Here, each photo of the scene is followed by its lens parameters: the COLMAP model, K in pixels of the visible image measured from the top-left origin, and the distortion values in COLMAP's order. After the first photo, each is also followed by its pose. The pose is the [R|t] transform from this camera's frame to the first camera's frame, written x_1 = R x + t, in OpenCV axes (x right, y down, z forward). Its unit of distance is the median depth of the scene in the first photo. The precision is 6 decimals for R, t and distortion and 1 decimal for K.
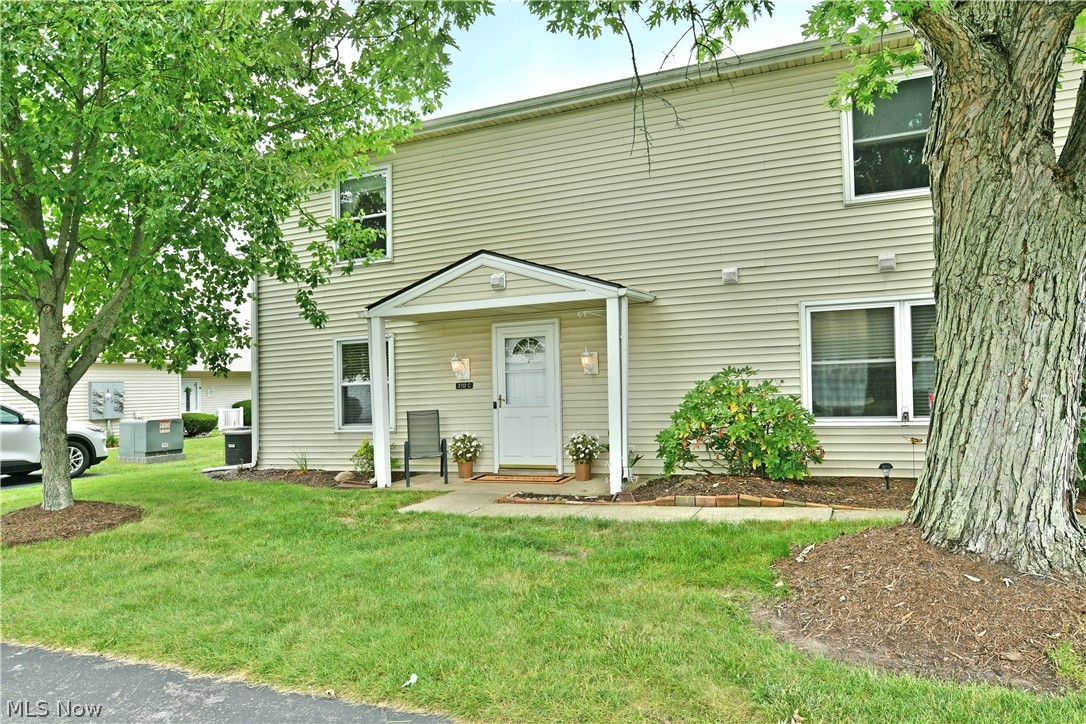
lens RADIAL K [[667.8, 0, 542.1], [0, 667.8, 336.9], [0, 0, 1]] dist [-0.009192, -0.005229]
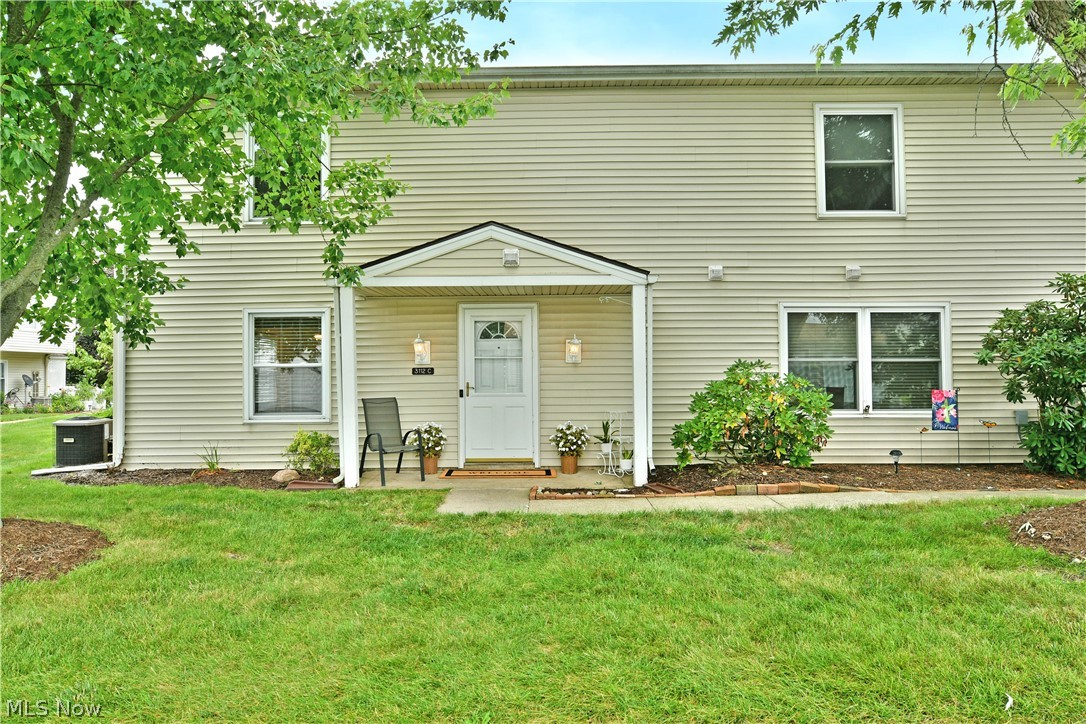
lens RADIAL K [[667.8, 0, 542.1], [0, 667.8, 336.9], [0, 0, 1]] dist [-0.009192, -0.005229]
pose [[0.930879, 0.049262, 0.361991, -0.329083], [-0.052620, 0.998614, -0.000582, 0.021676], [-0.361518, -0.018506, 0.932181, 0.121616]]
